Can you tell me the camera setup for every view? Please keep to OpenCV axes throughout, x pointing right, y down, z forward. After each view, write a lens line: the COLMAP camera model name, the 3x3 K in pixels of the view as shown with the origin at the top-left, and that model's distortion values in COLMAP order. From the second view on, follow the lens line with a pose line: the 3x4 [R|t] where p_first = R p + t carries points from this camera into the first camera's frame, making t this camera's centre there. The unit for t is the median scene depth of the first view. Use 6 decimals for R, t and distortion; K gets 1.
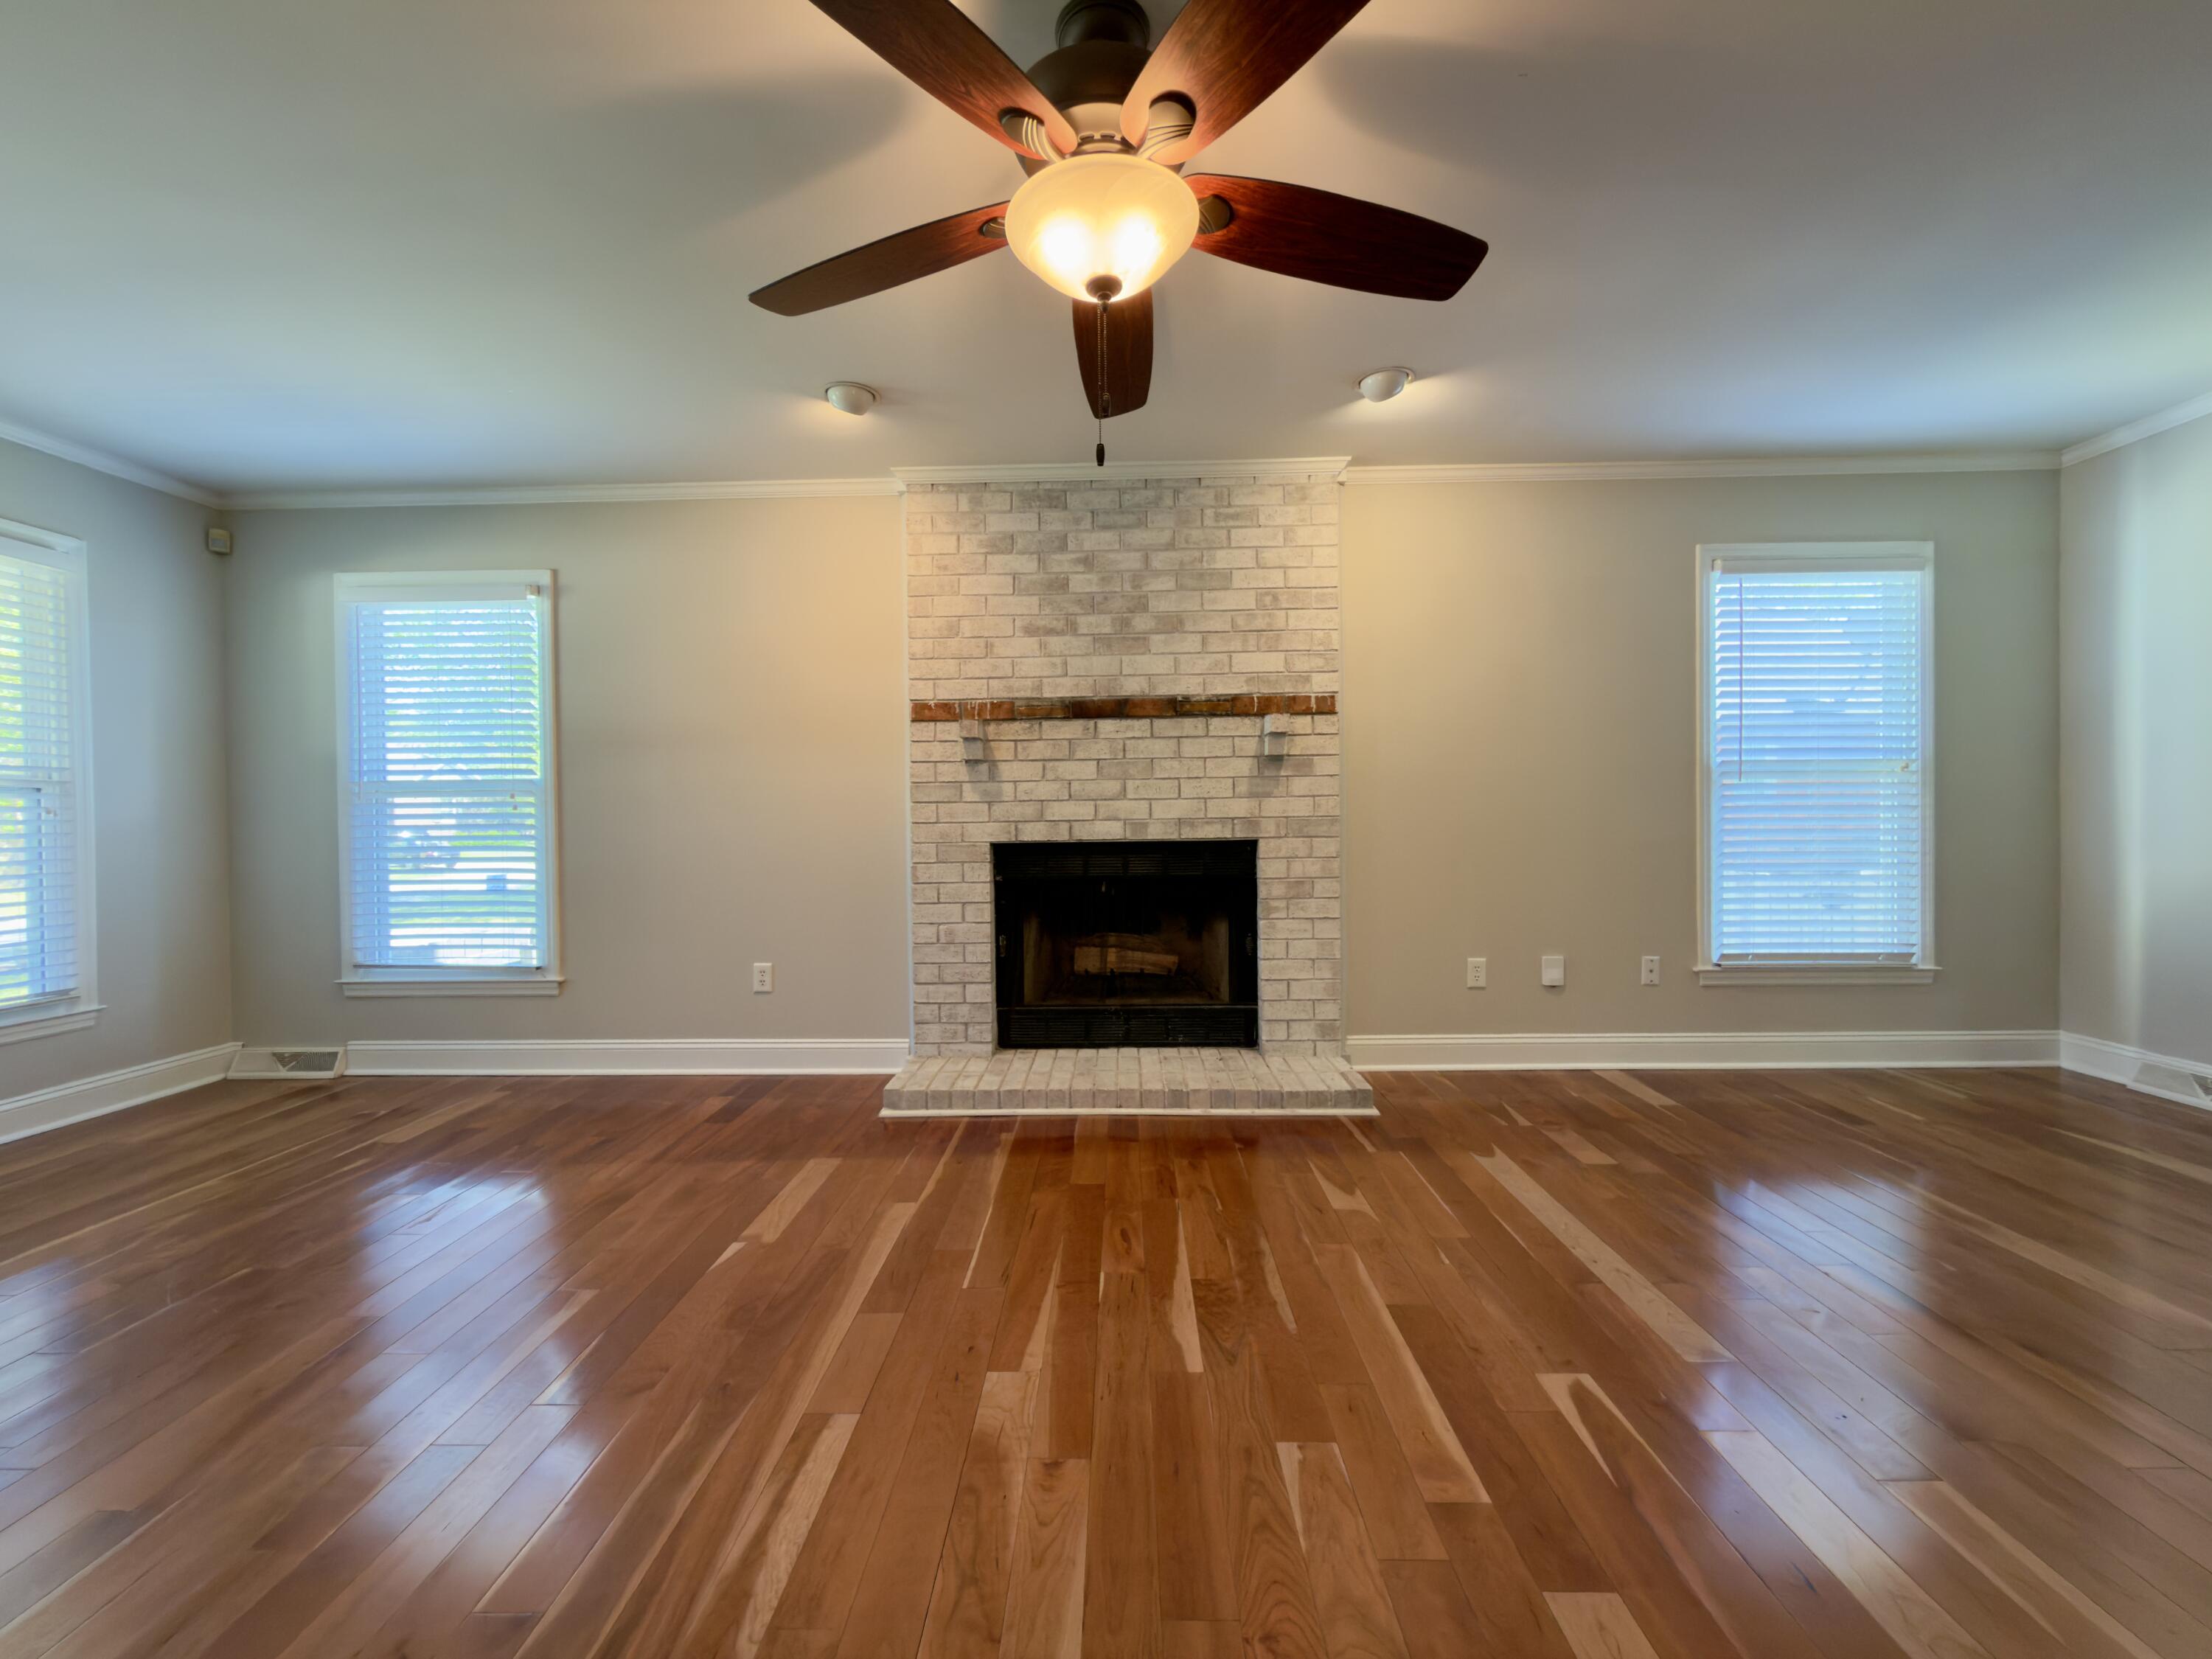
lens RADIAL K [[887.0, 0, 1103.2], [0, 887.0, 827.8], [0, 0, 1]] dist [0.000139, -0.000521]
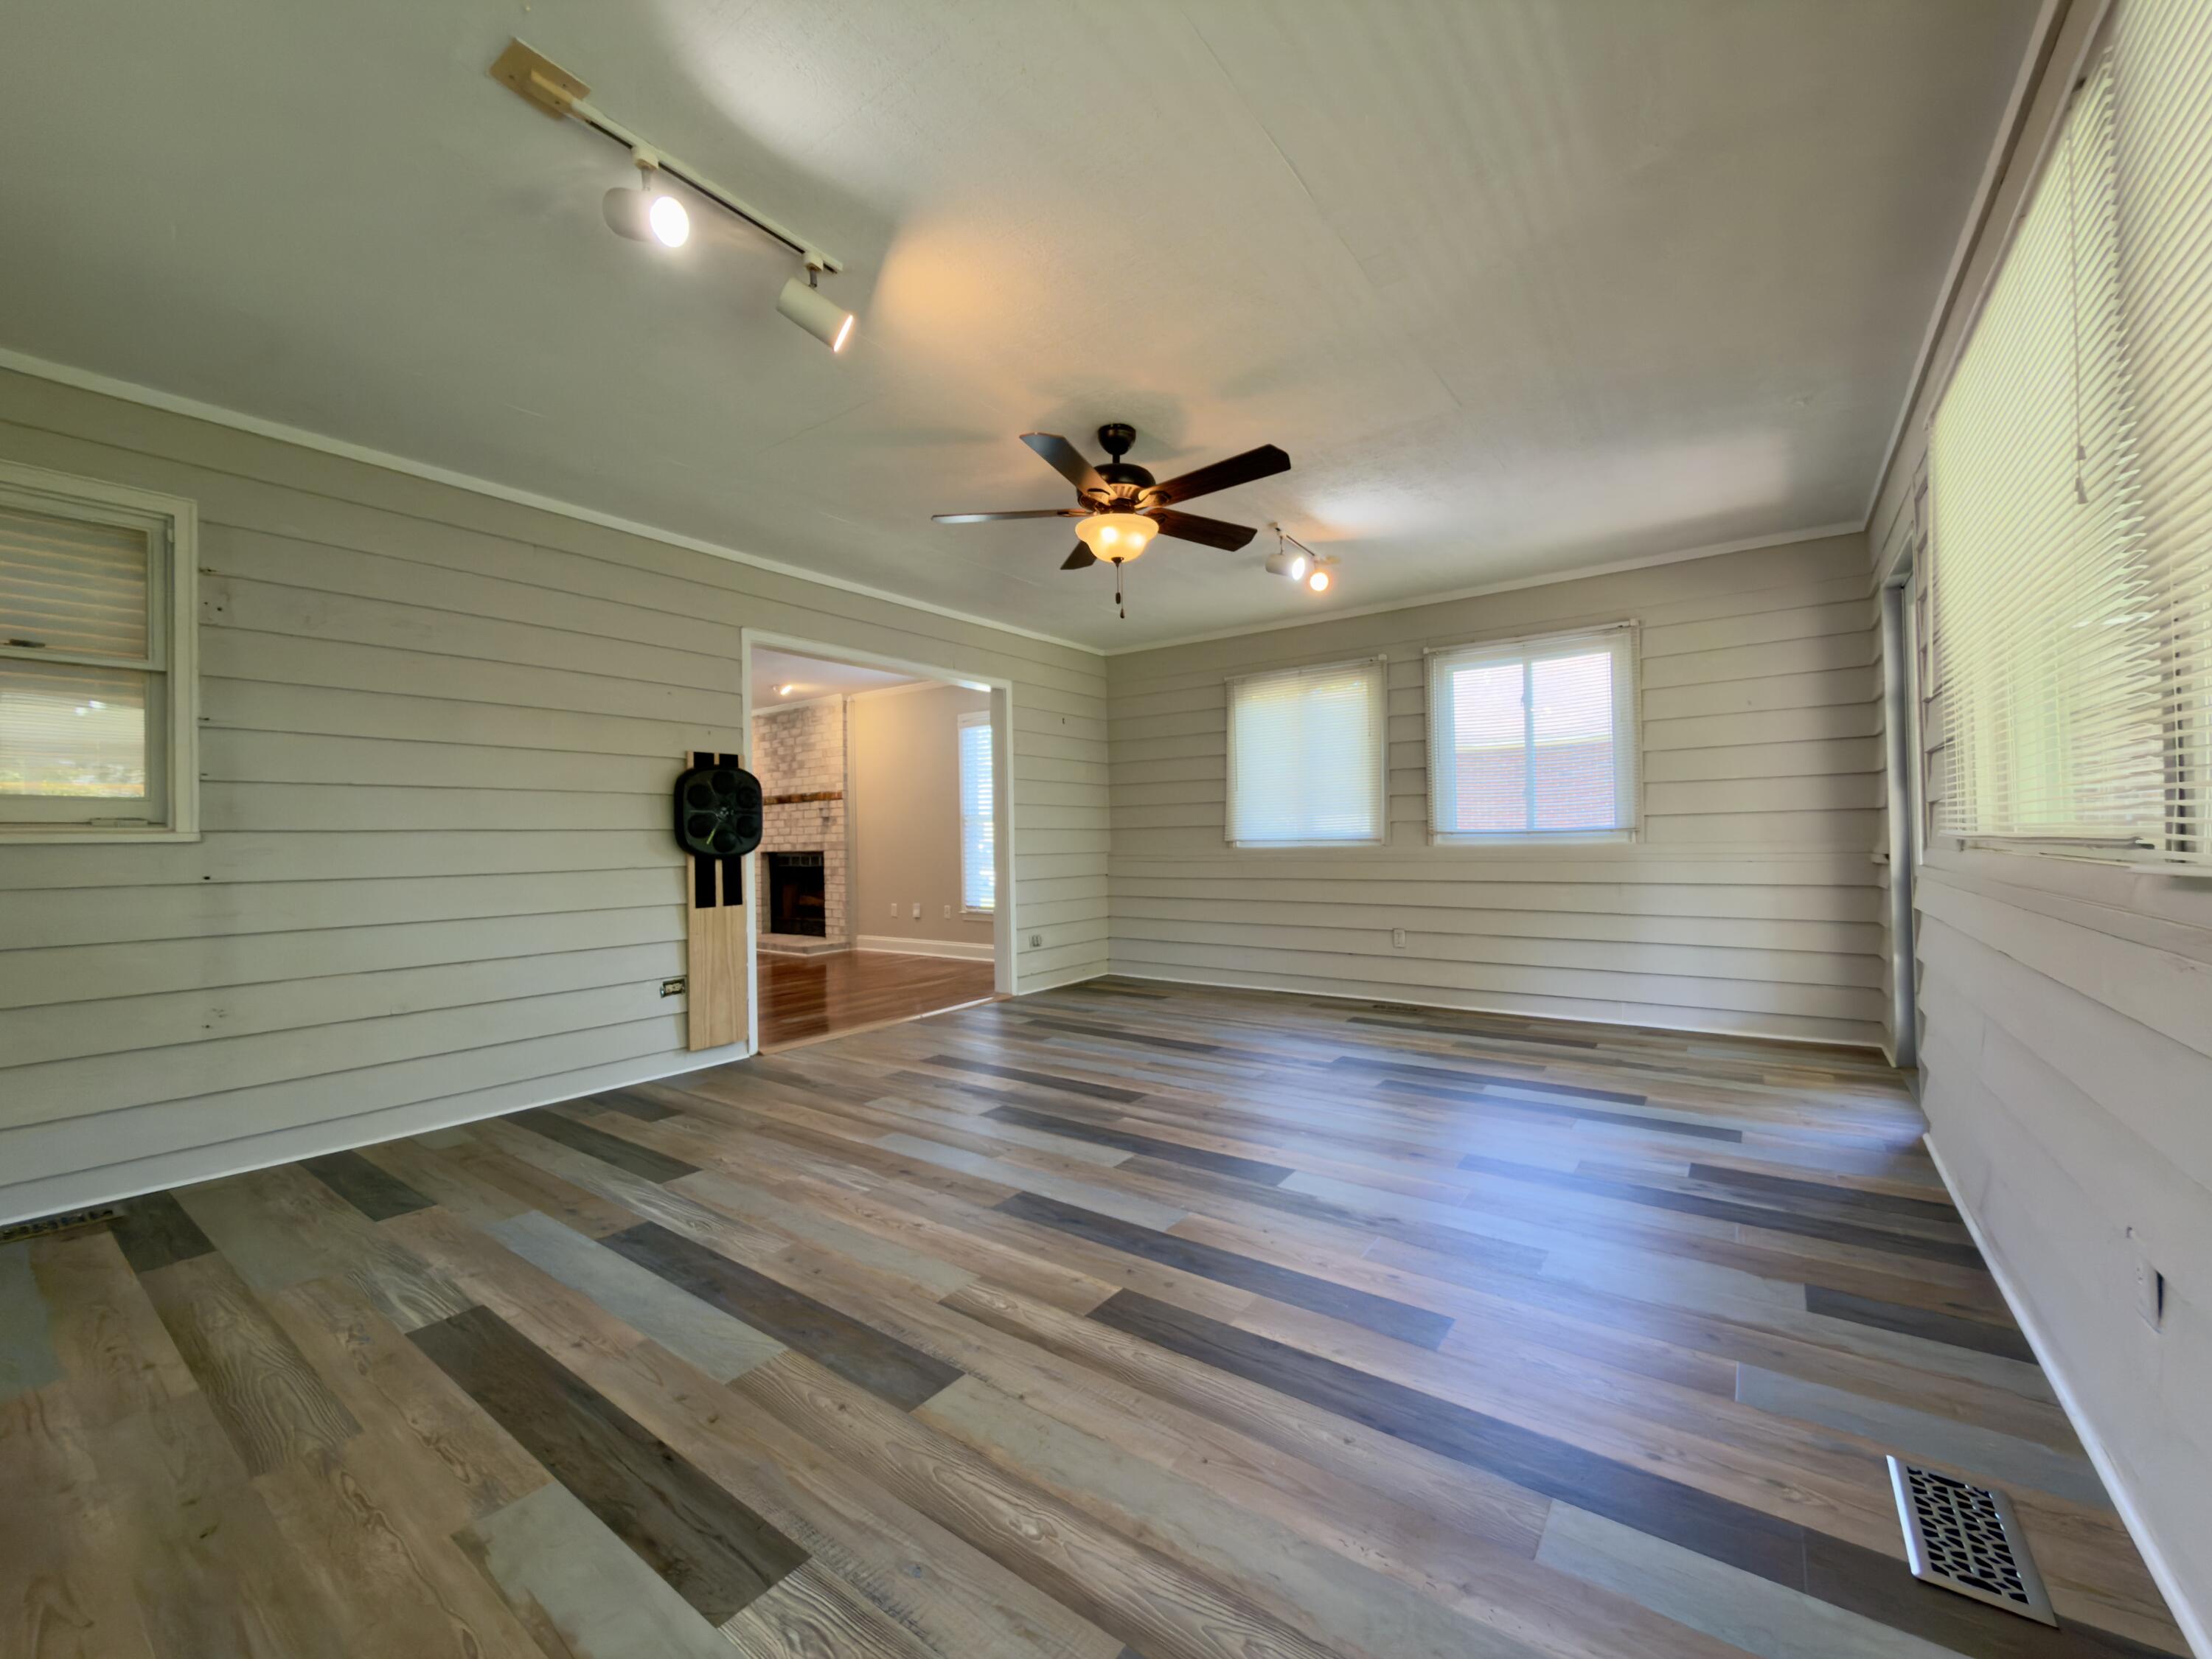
lens RADIAL K [[887.0, 0, 1104.2], [0, 887.0, 822.8], [0, 0, 1]] dist [0.000139, -0.000521]
pose [[0.819842, -0.016033, -0.572365, 2.211686], [0.004911, 0.999768, -0.020971, -0.009833], [0.572568, 0.014382, 0.819731, -0.565137]]
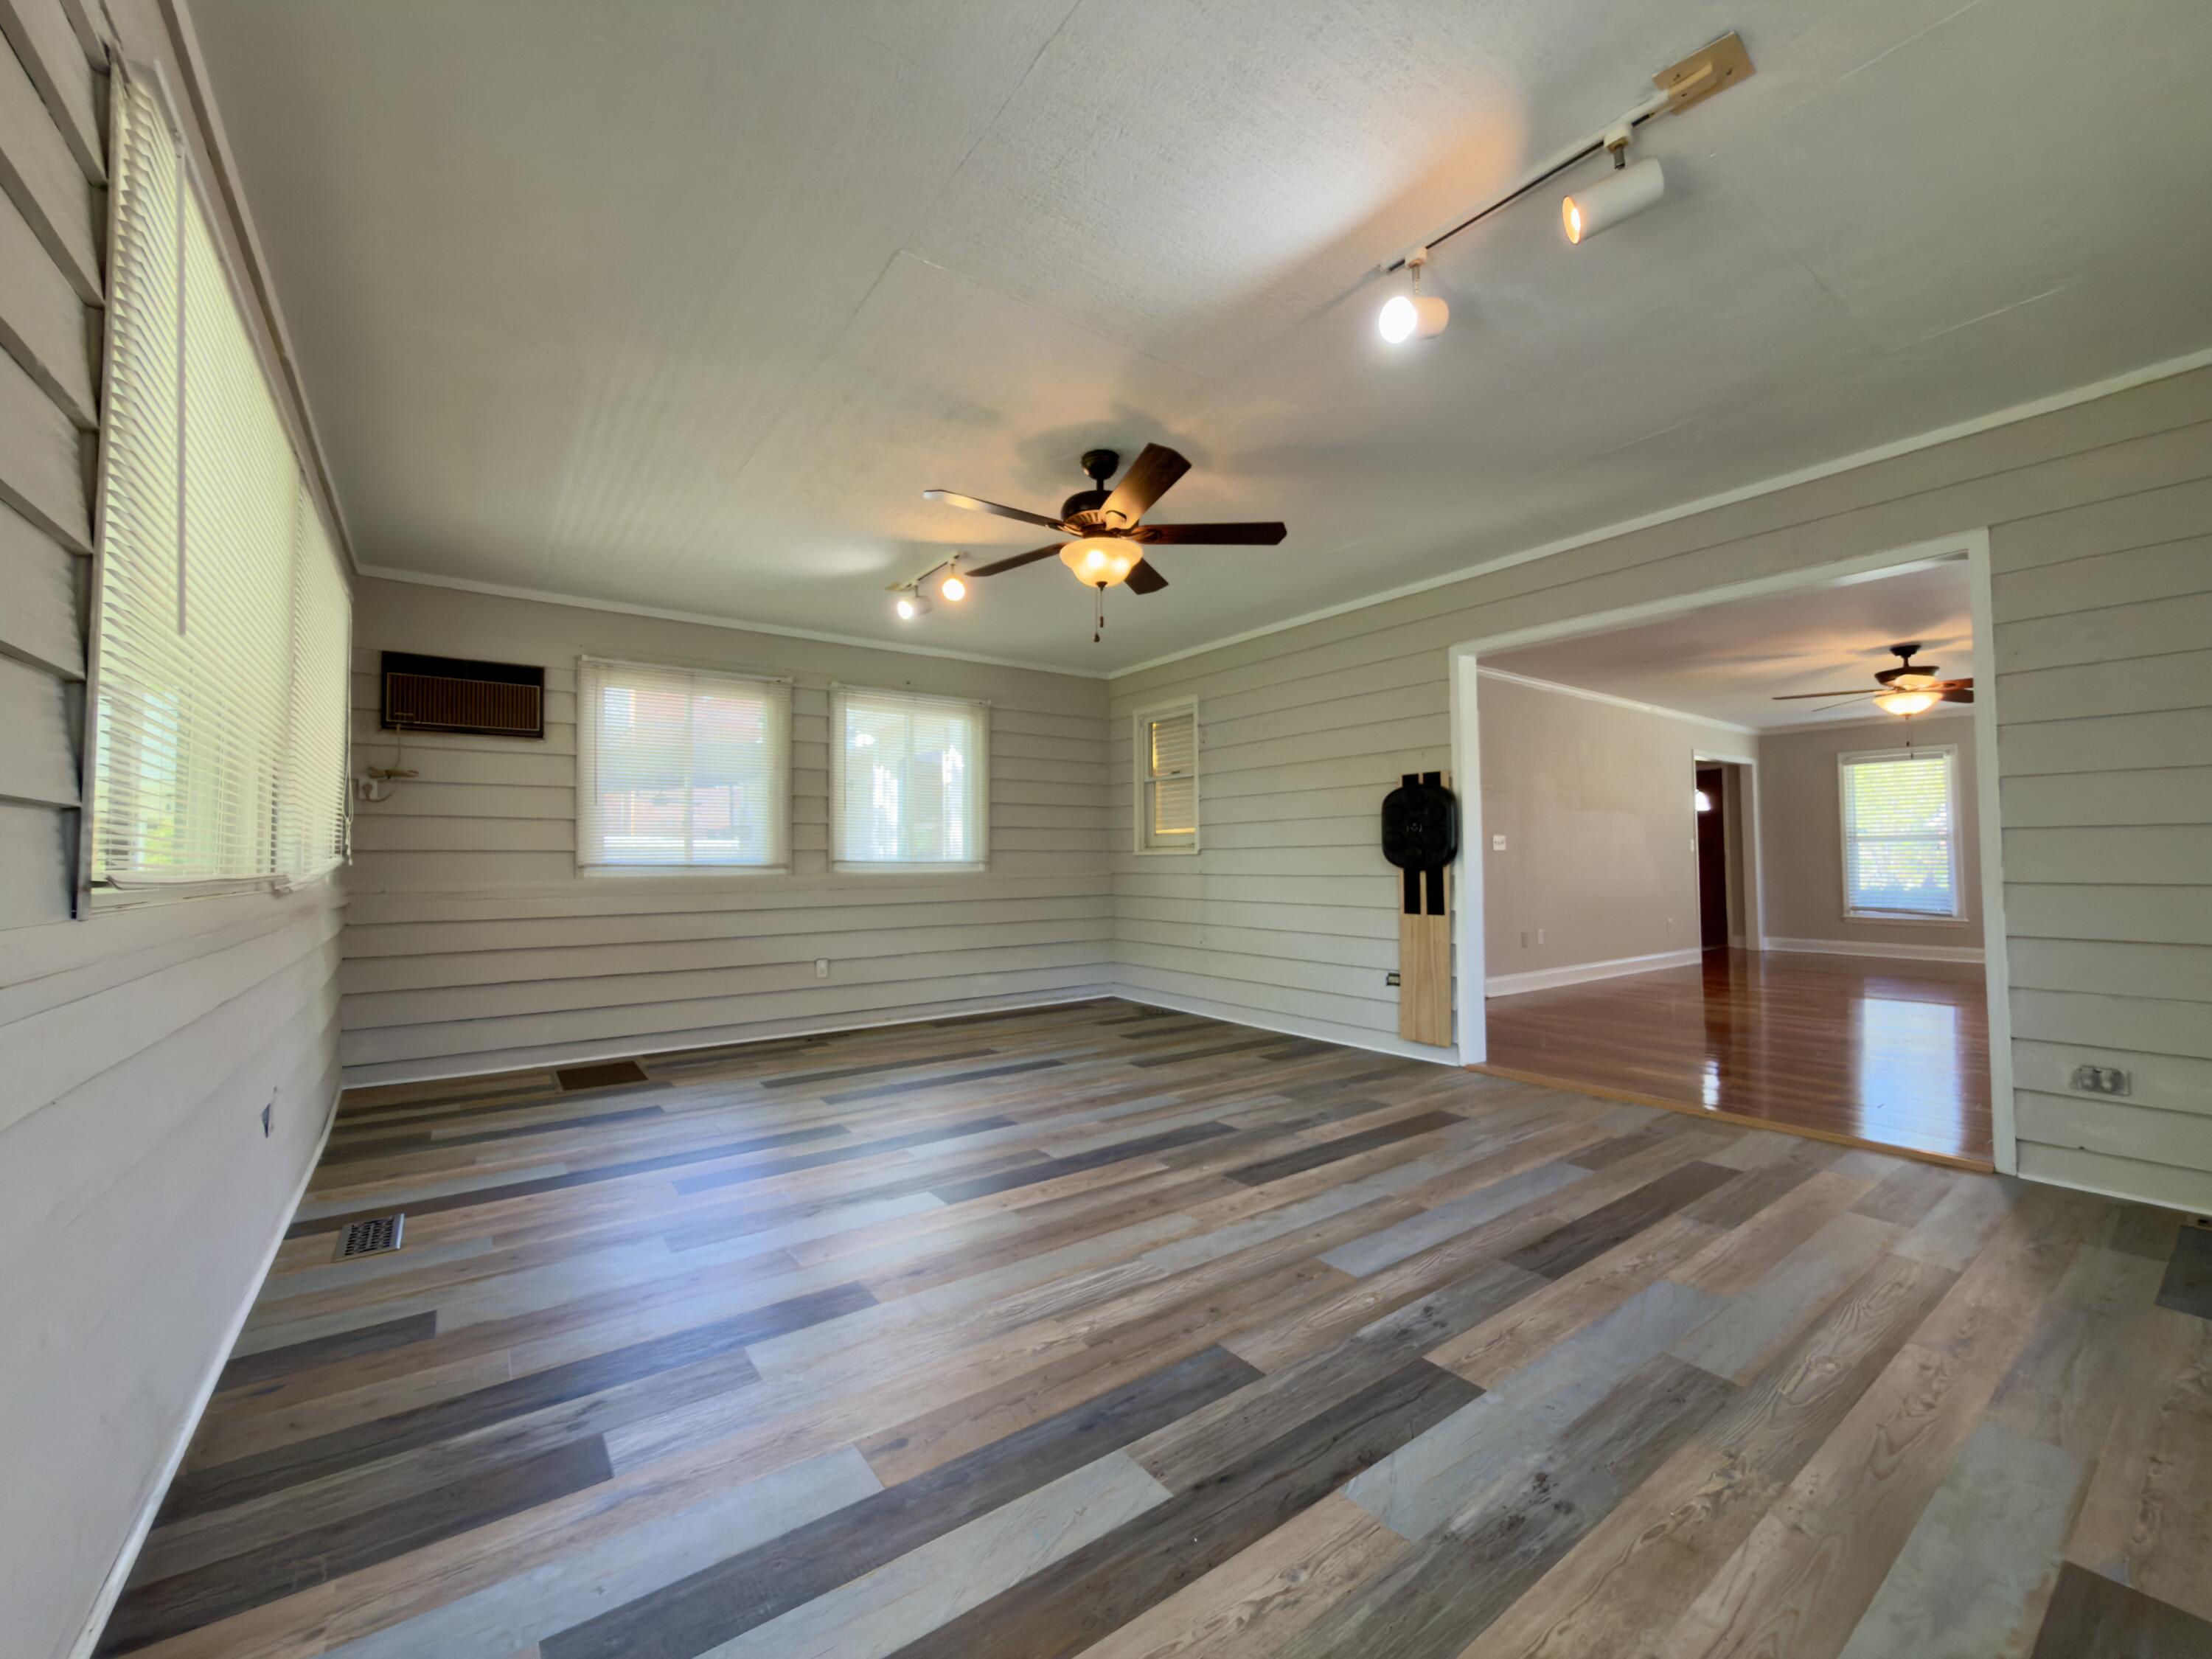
lens RADIAL K [[887.0, 0, 1107.3], [0, 887.0, 831.7], [0, 0, 1]] dist [0.000139, -0.000521]
pose [[-0.789934, -0.005510, -0.613167, 2.314111], [0.010020, 0.999710, -0.021892, -0.035469], [0.613110, -0.023437, -0.789650, 2.514087]]
